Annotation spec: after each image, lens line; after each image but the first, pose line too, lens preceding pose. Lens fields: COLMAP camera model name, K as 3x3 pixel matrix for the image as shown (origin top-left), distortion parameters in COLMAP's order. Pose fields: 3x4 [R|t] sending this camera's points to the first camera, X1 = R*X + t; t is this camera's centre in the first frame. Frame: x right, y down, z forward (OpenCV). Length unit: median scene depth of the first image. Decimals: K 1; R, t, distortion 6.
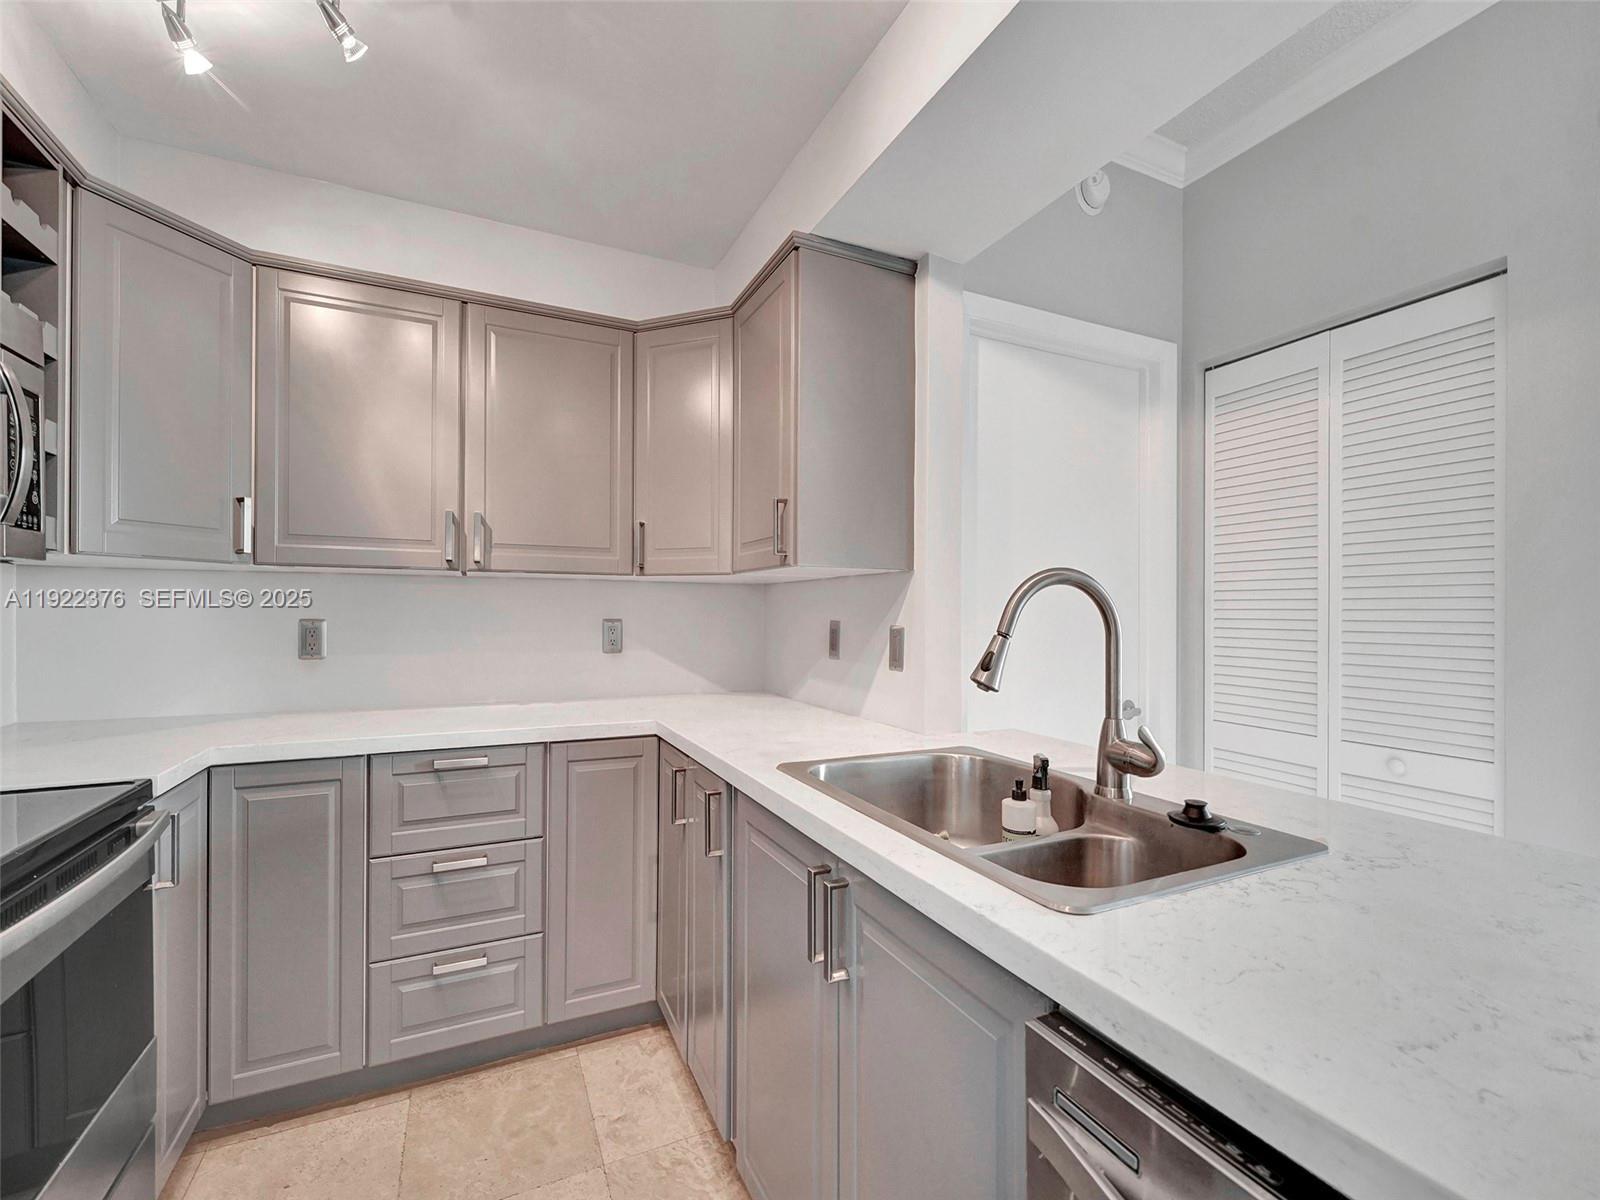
lens RADIAL K [[658.4, 0, 768.9], [0, 658.4, 605.9], [0, 0, 1]] dist [-0.001525, 0.000123]
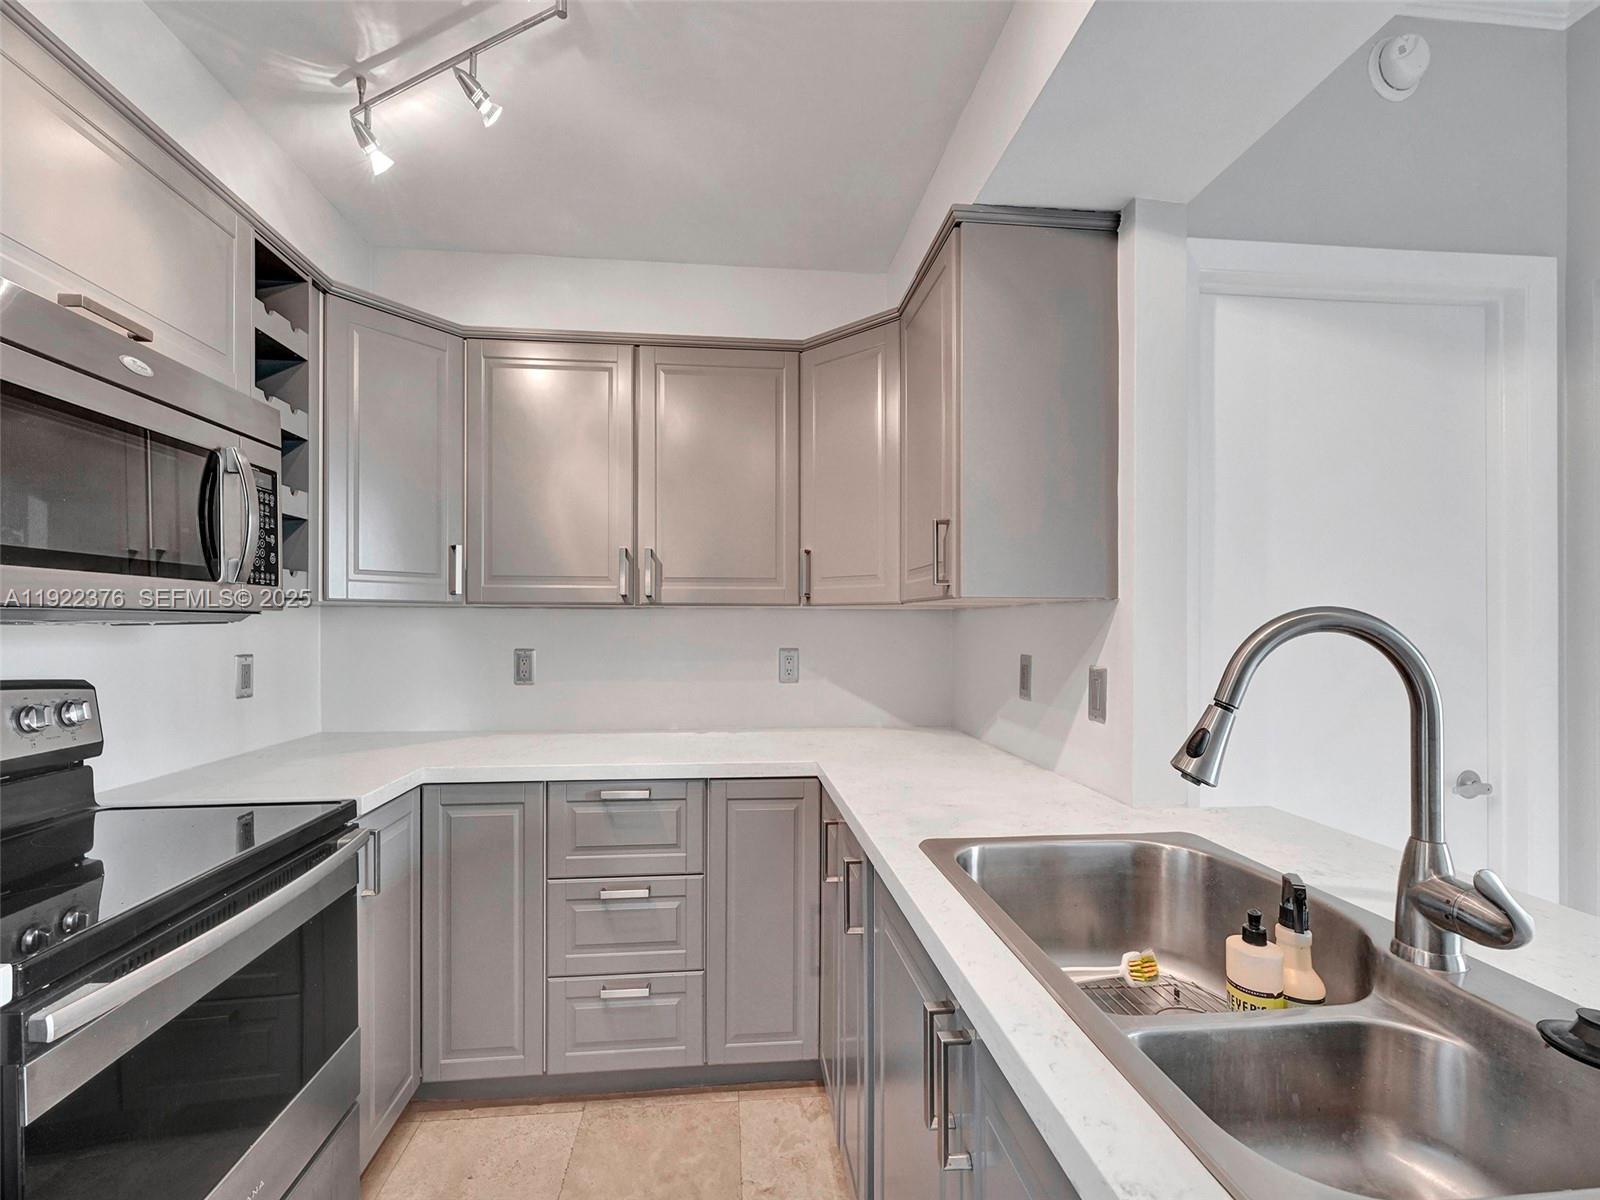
lens RADIAL K [[643.8, 0, 777.0], [0, 643.8, 620.9], [0, 0, 1]] dist [-0.000519, -0.000022]
pose [[0.946563, -0.005814, -0.322467, 0.088037], [0.006042, 0.999982, -0.000292, -0.032852], [0.322463, -0.001672, 0.946581, 0.138975]]
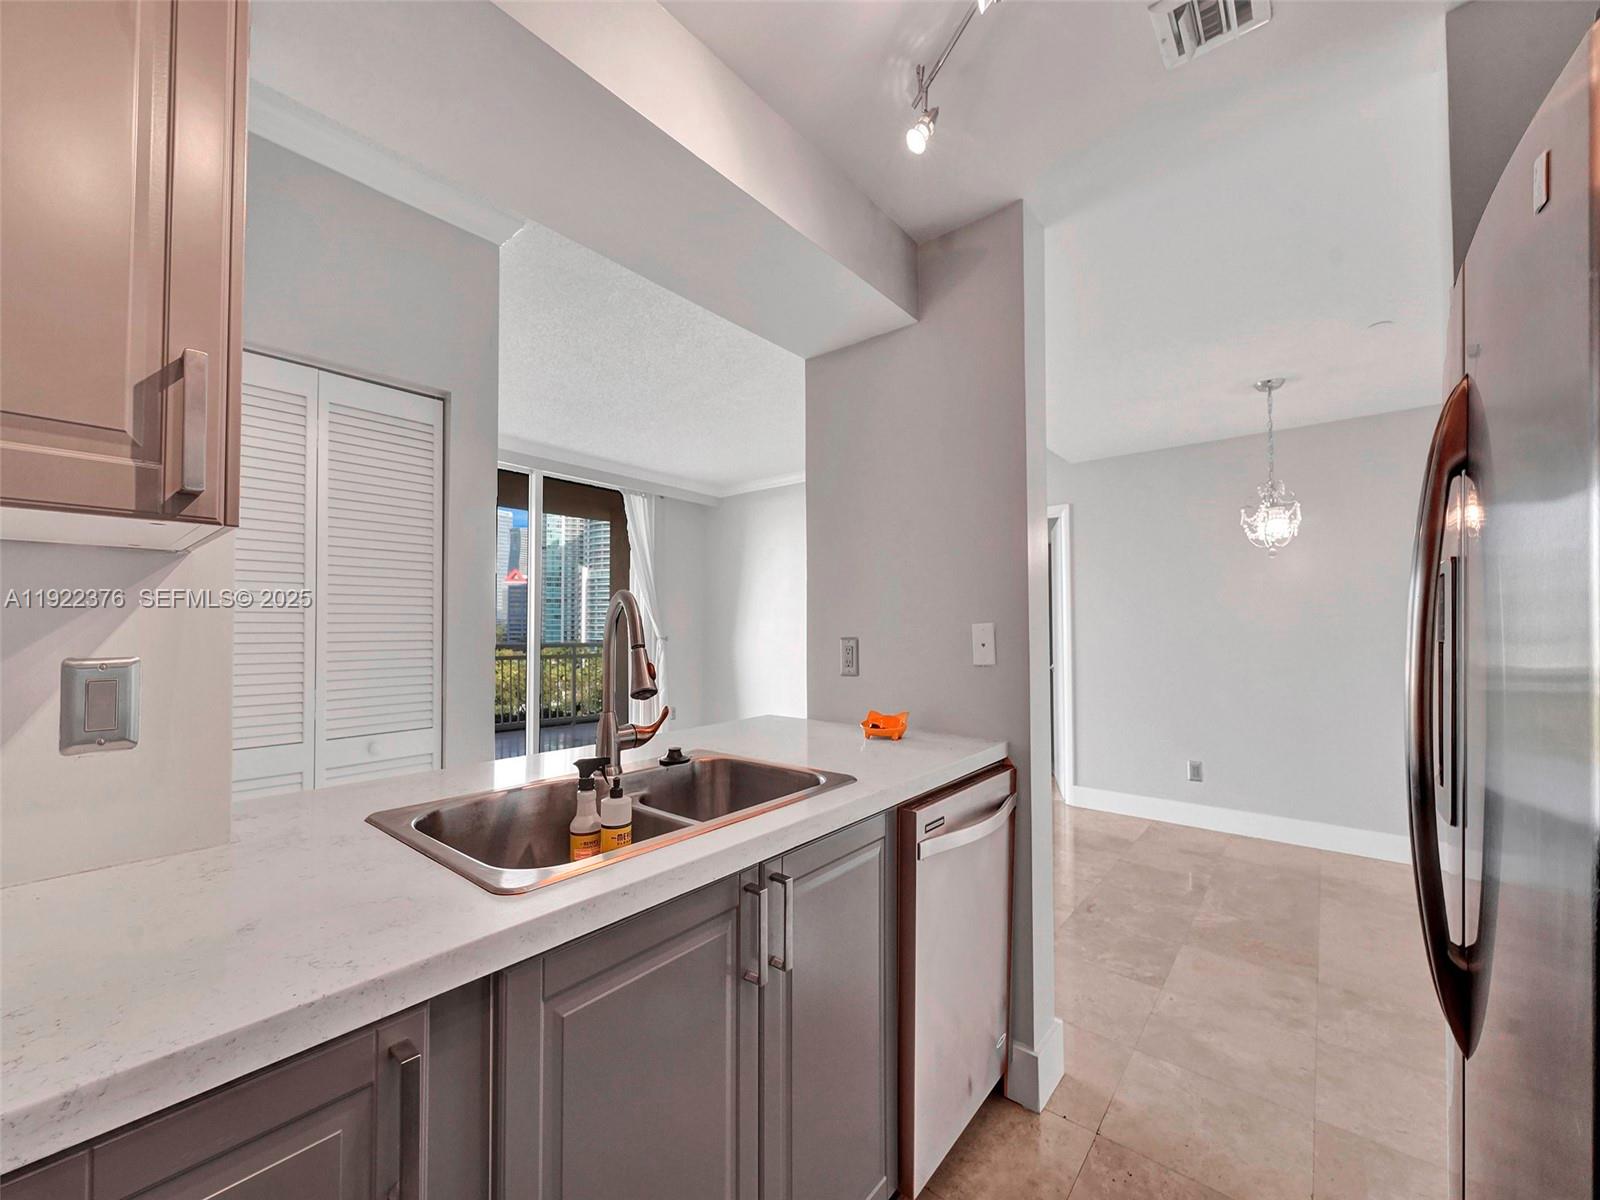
lens RADIAL K [[642.7, 0, 783.5], [0, 642.7, 606.7], [0, 0, 1]] dist [-0.001136, 0.000177]
pose [[-0.419945, 0.022248, 0.907277, -0.513333], [-0.007675, 0.999577, -0.028063, 0.003653], [-0.907517, -0.018748, -0.419597, 0.860423]]
